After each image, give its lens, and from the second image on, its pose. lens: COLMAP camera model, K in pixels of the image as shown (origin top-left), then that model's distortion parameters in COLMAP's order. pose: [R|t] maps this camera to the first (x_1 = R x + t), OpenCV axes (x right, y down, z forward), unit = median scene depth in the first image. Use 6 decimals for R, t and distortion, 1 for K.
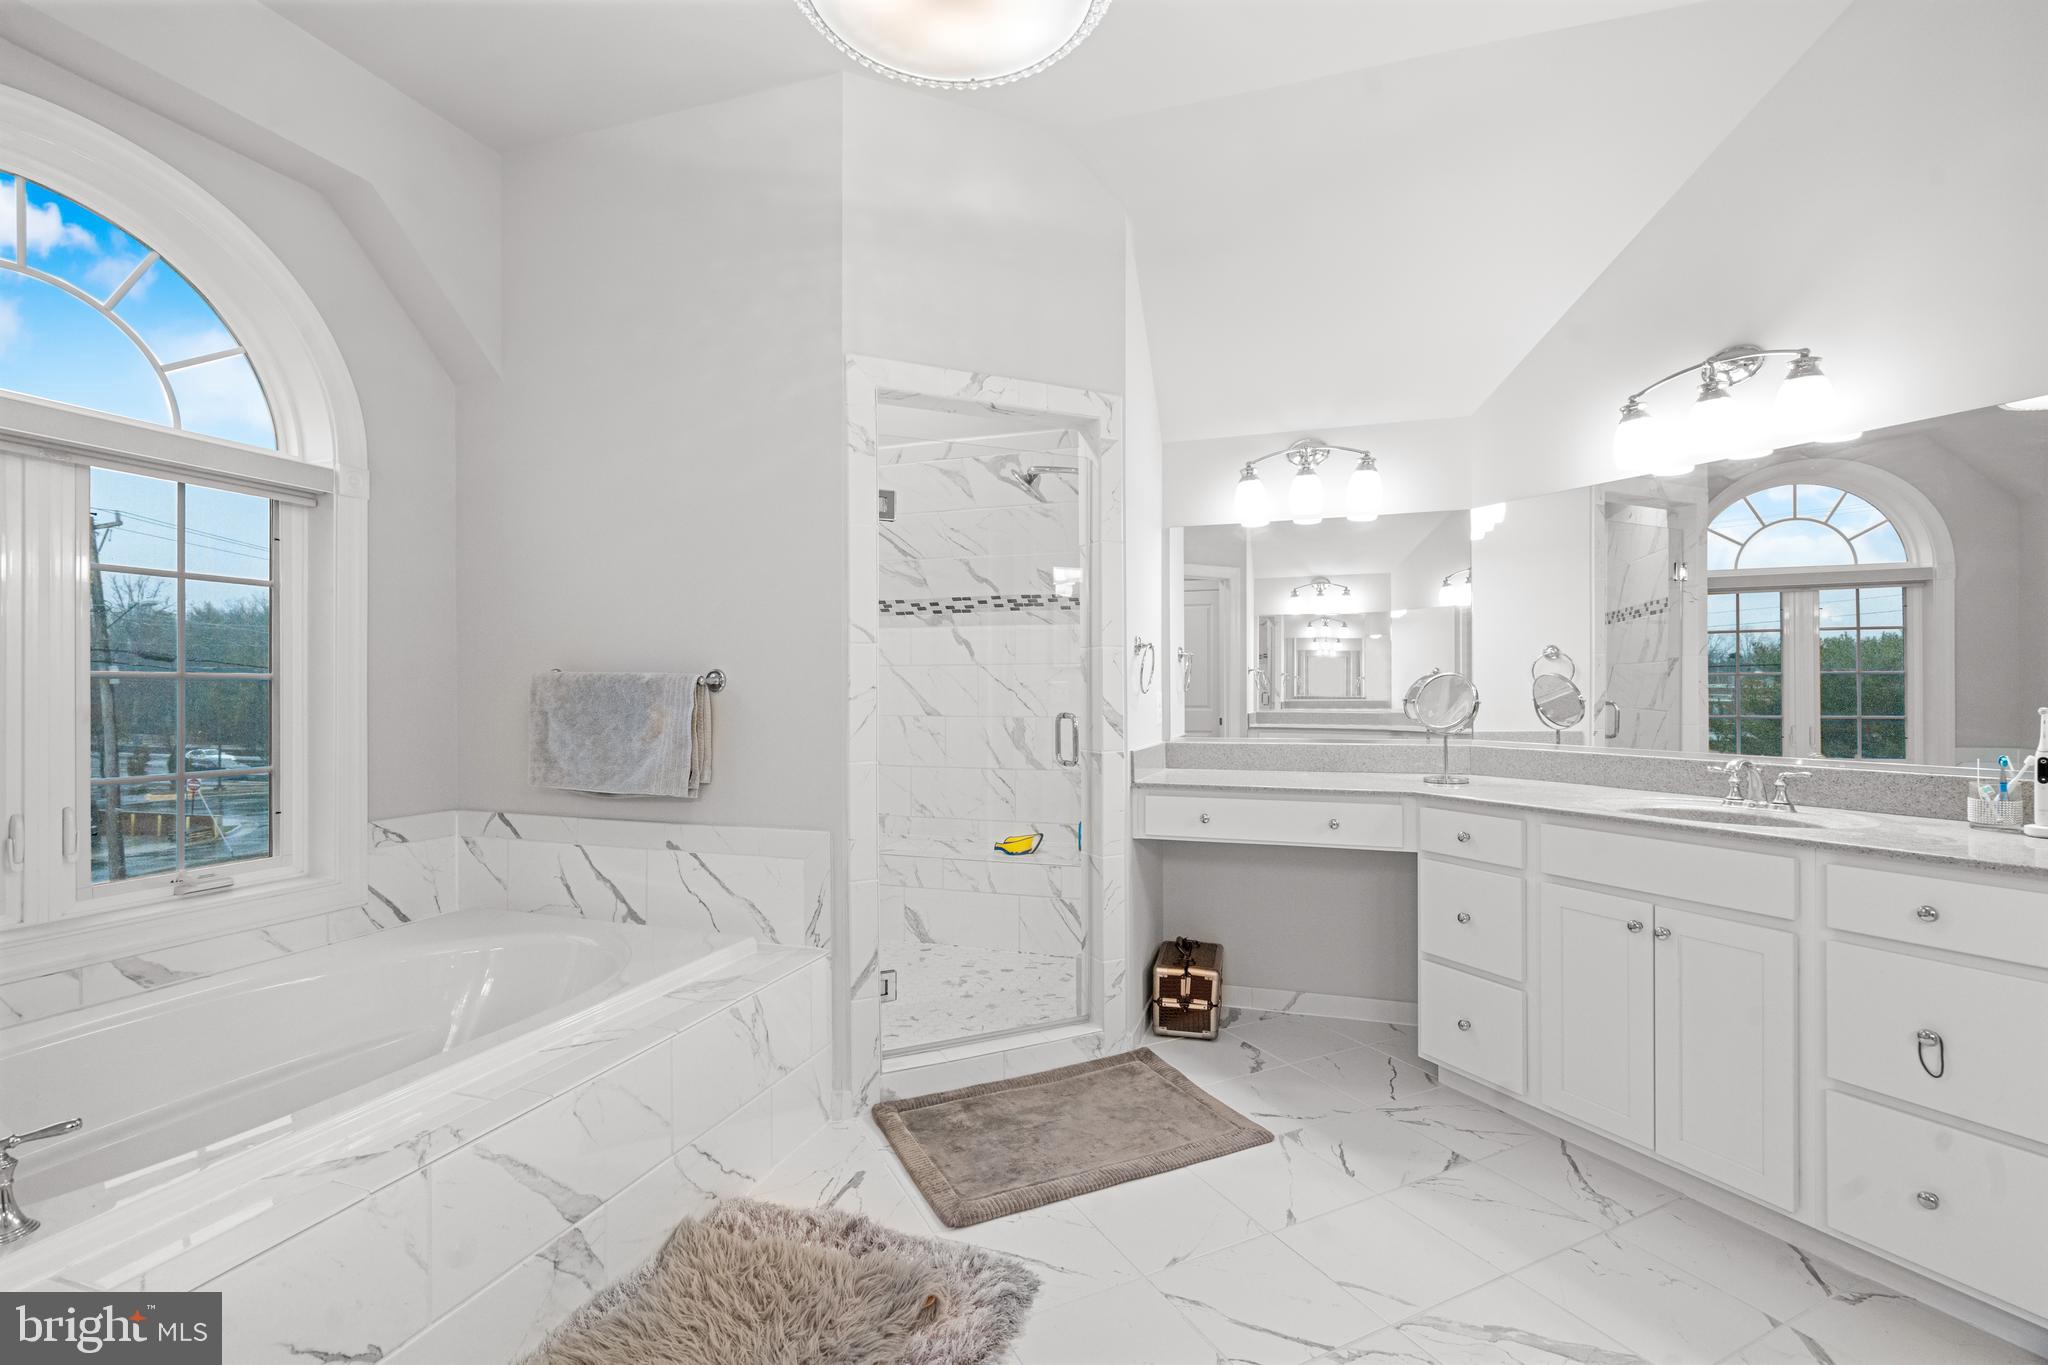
lens RADIAL K [[950.1, 0, 1021.1], [0, 950.1, 682.2], [0, 0, 1]] dist [-0.003804, 0.000332]
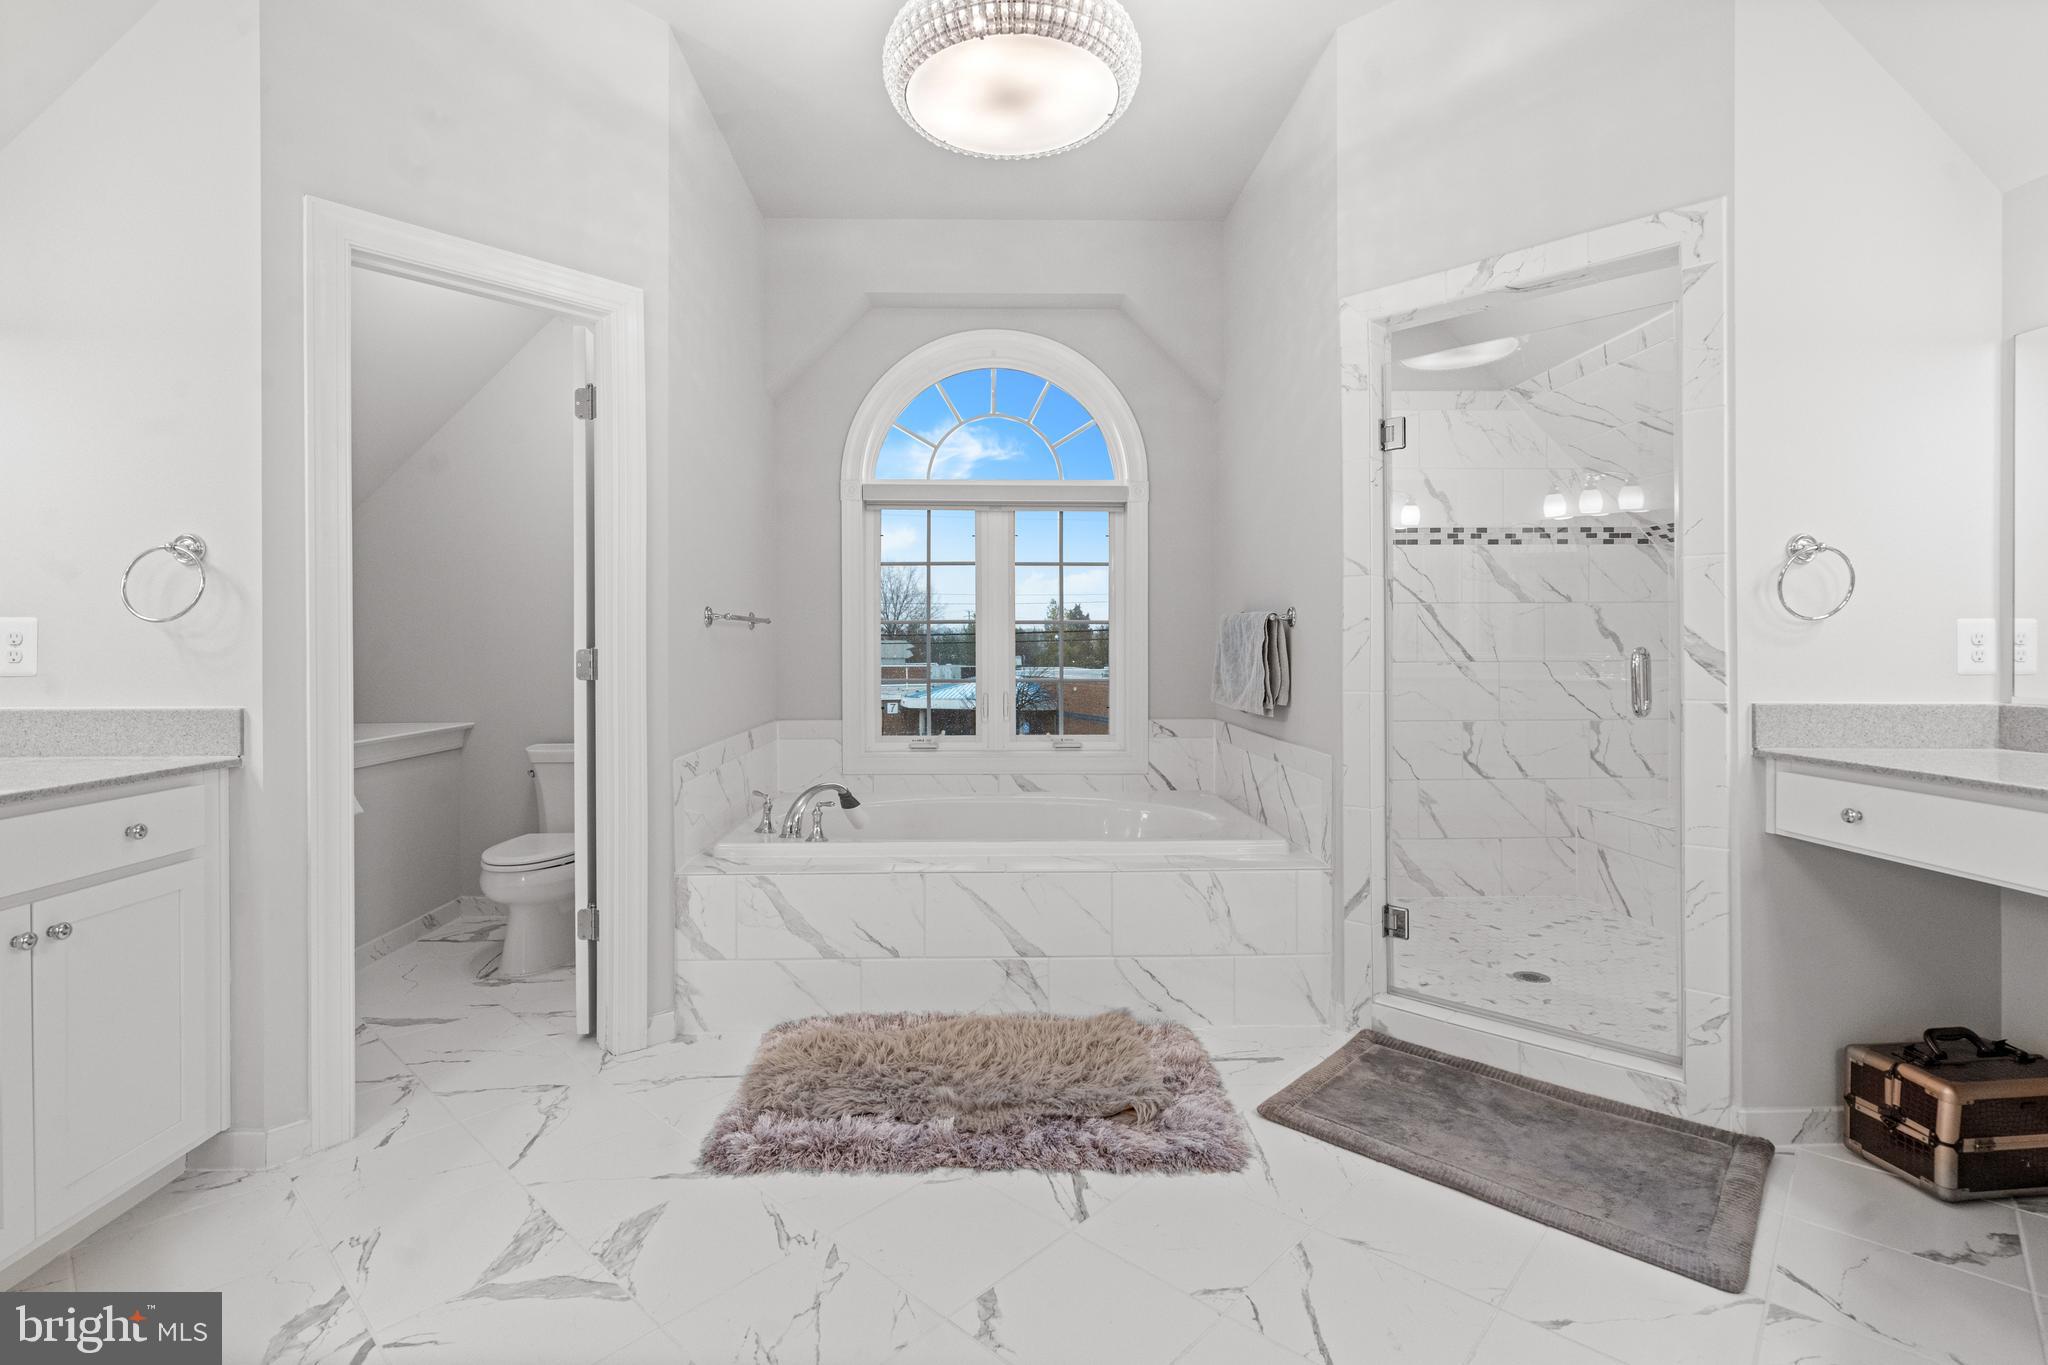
lens RADIAL K [[950.1, 0, 960.0], [0, 950.1, 653.0], [0, 0, 1]] dist [-0.003804, 0.000332]
pose [[0.309907, 0.008153, -0.950732, 0.667060], [0.003519, 0.999947, 0.009722, 0.030376], [0.950760, -0.006358, 0.309862, 0.272123]]
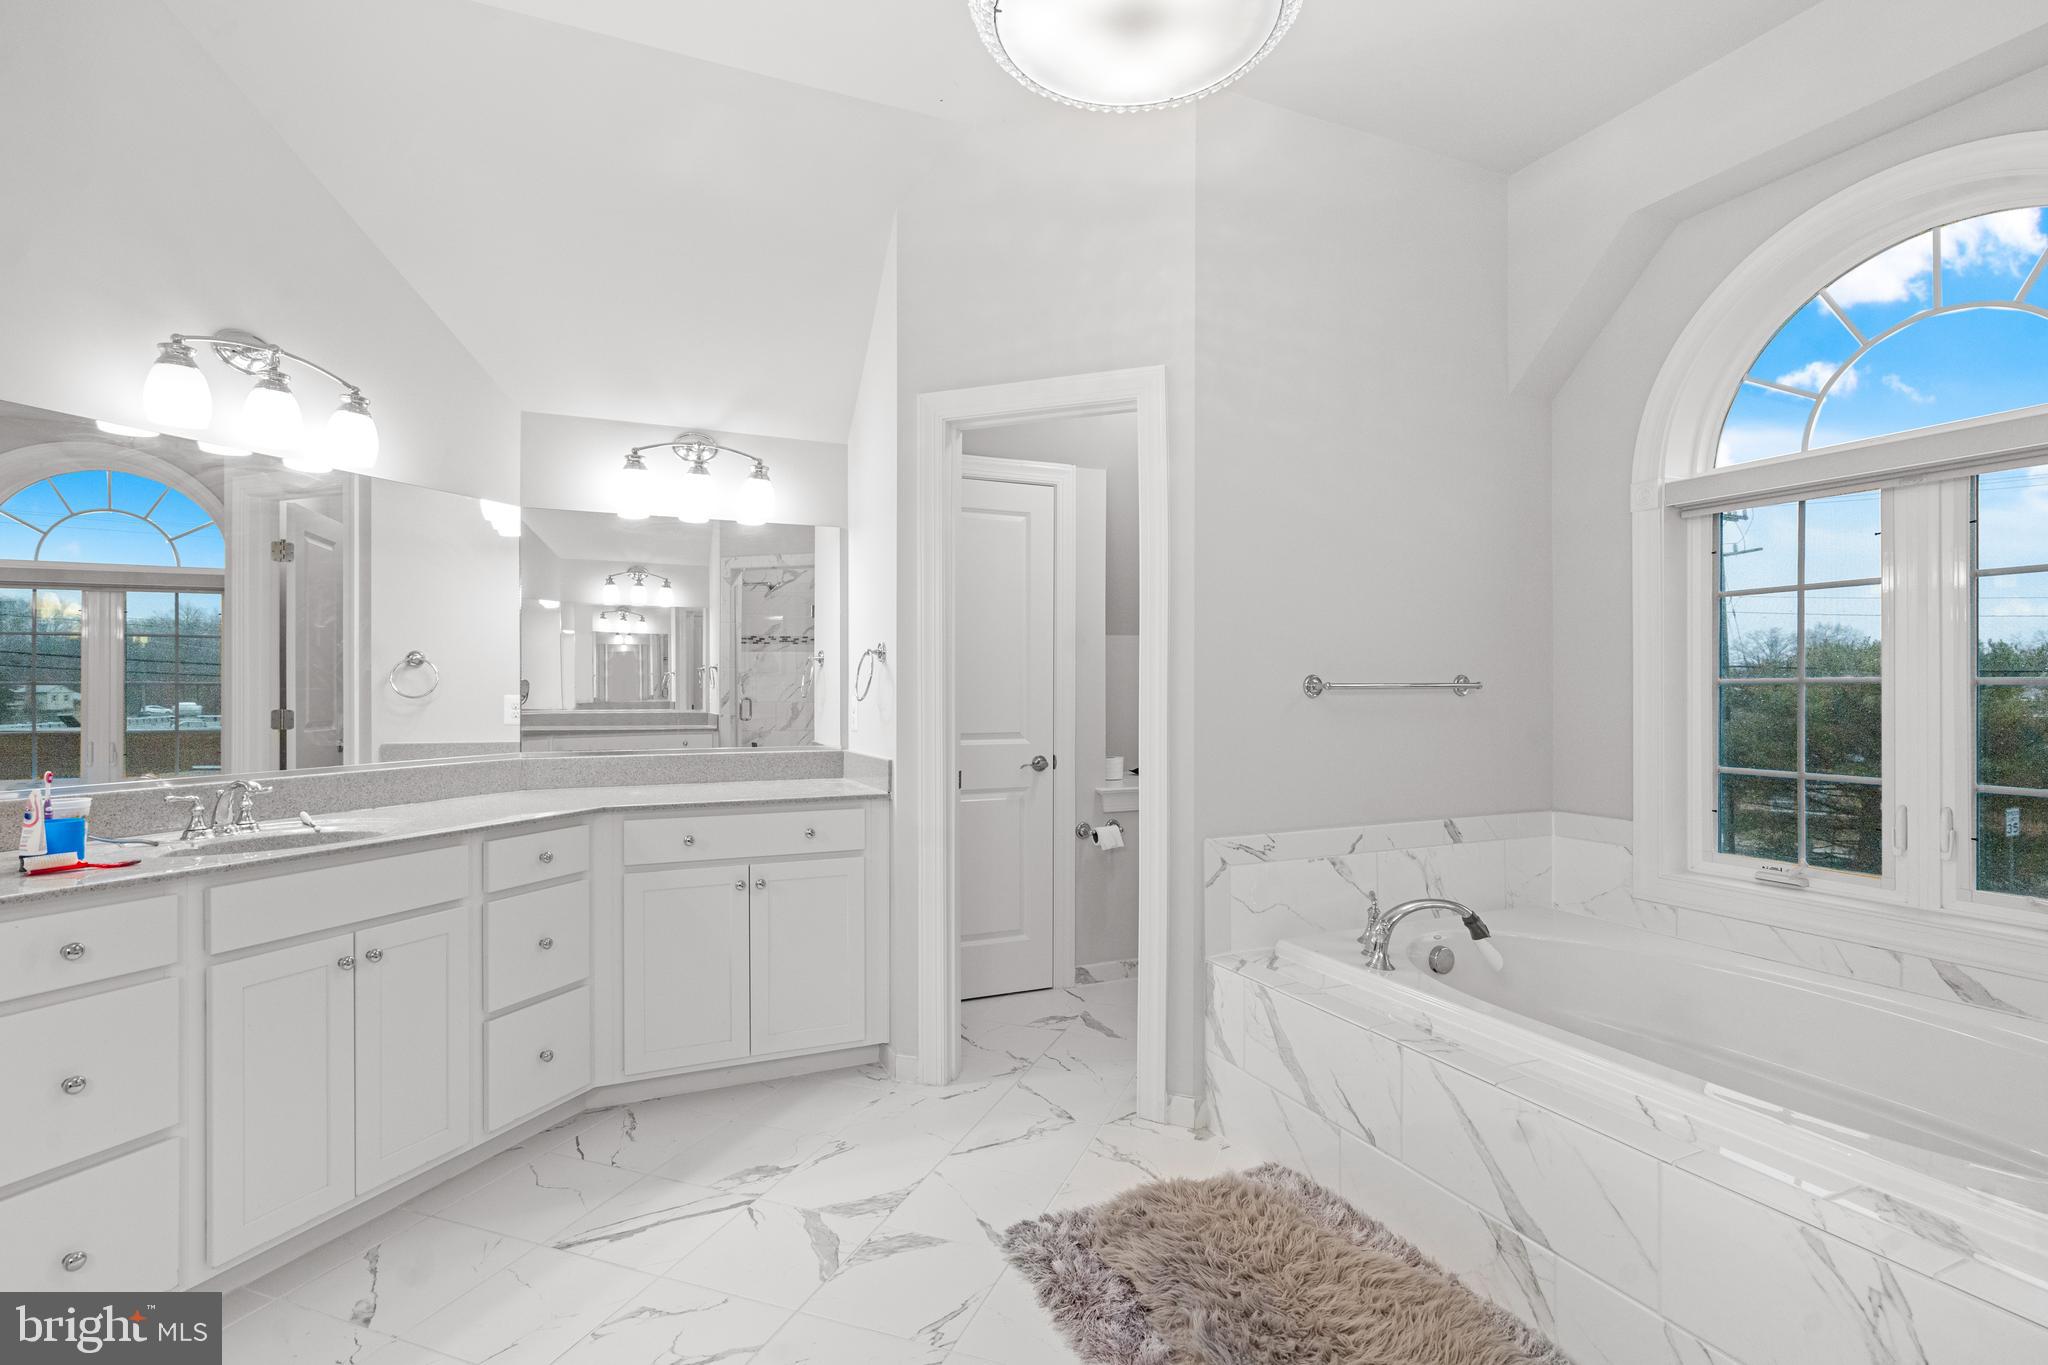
lens RADIAL K [[950.1, 0, 1015.0], [0, 950.1, 687.8], [0, 0, 1]] dist [-0.003804, 0.000332]
pose [[-0.738082, 0.003221, -0.674703, 0.396375], [0.004582, 0.999989, -0.000239, -0.004406], [0.674695, -0.003268, -0.738089, 0.917492]]
